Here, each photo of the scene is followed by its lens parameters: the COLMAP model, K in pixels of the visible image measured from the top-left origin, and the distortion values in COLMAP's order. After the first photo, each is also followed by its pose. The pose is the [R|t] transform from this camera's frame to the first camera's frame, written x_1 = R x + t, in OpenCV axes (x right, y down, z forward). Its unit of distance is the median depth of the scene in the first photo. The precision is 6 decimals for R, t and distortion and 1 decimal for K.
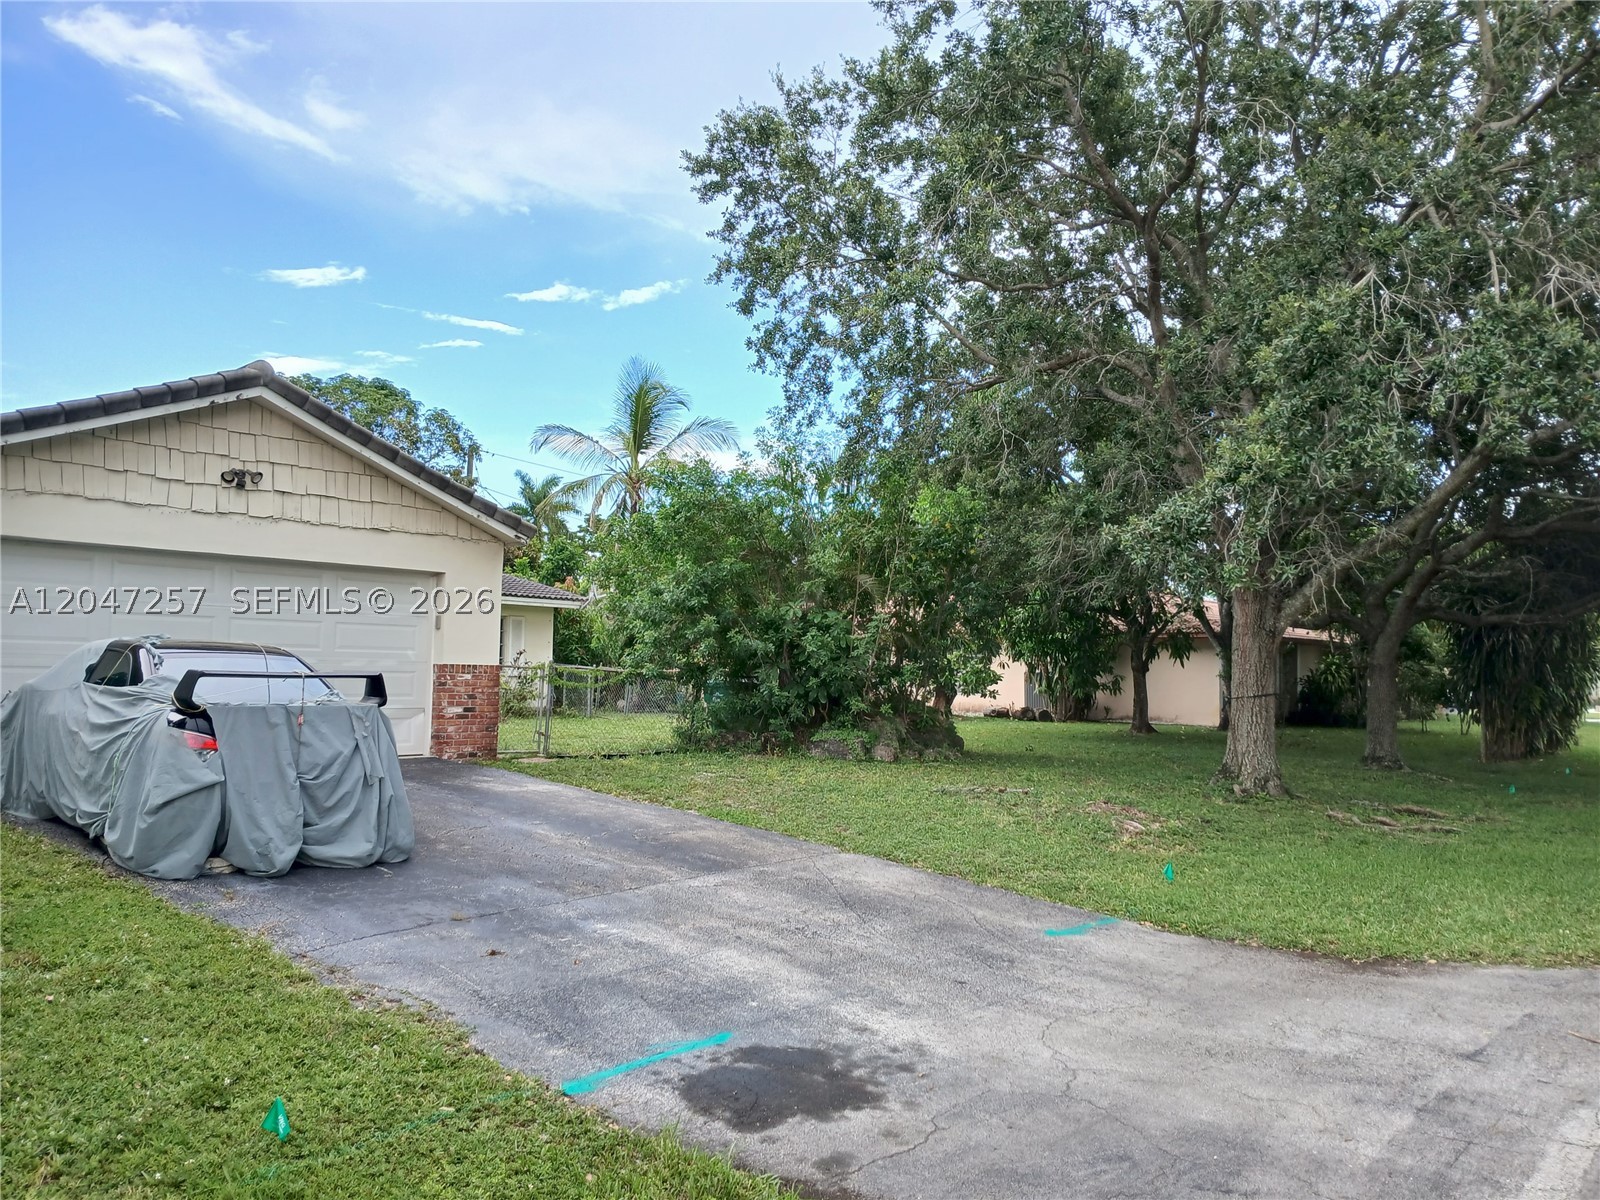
lens RADIAL K [[1212.5, 0, 800.2], [0, 1212.5, 601.2], [0, 0, 1]] dist [0.004995, 0.000869]
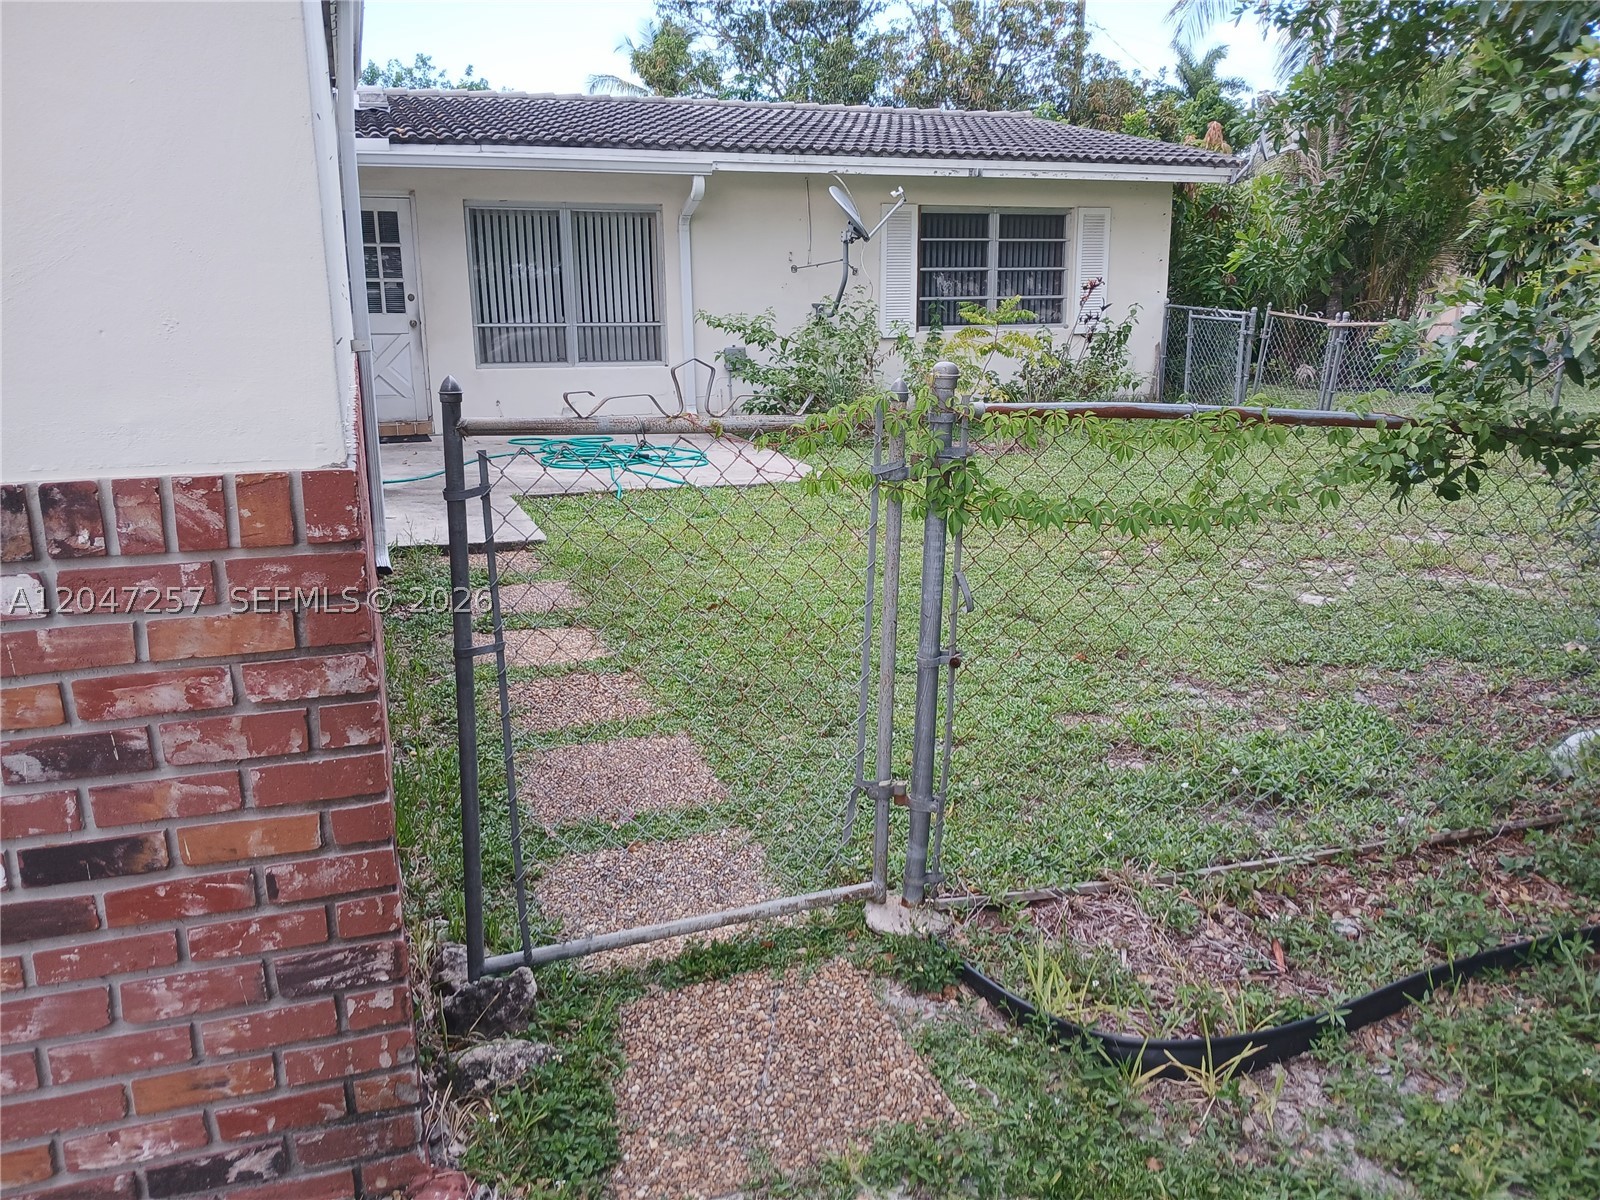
lens RADIAL K [[1212.5, 0, 799.7], [0, 1212.5, 601.3], [0, 0, 1]] dist [0.004995, 0.000869]
pose [[0.870479, 0.118736, -0.477670, -0.080310], [0.032605, 0.954426, 0.296662, 0.014353], [0.491125, -0.273812, 0.826936, 0.467180]]
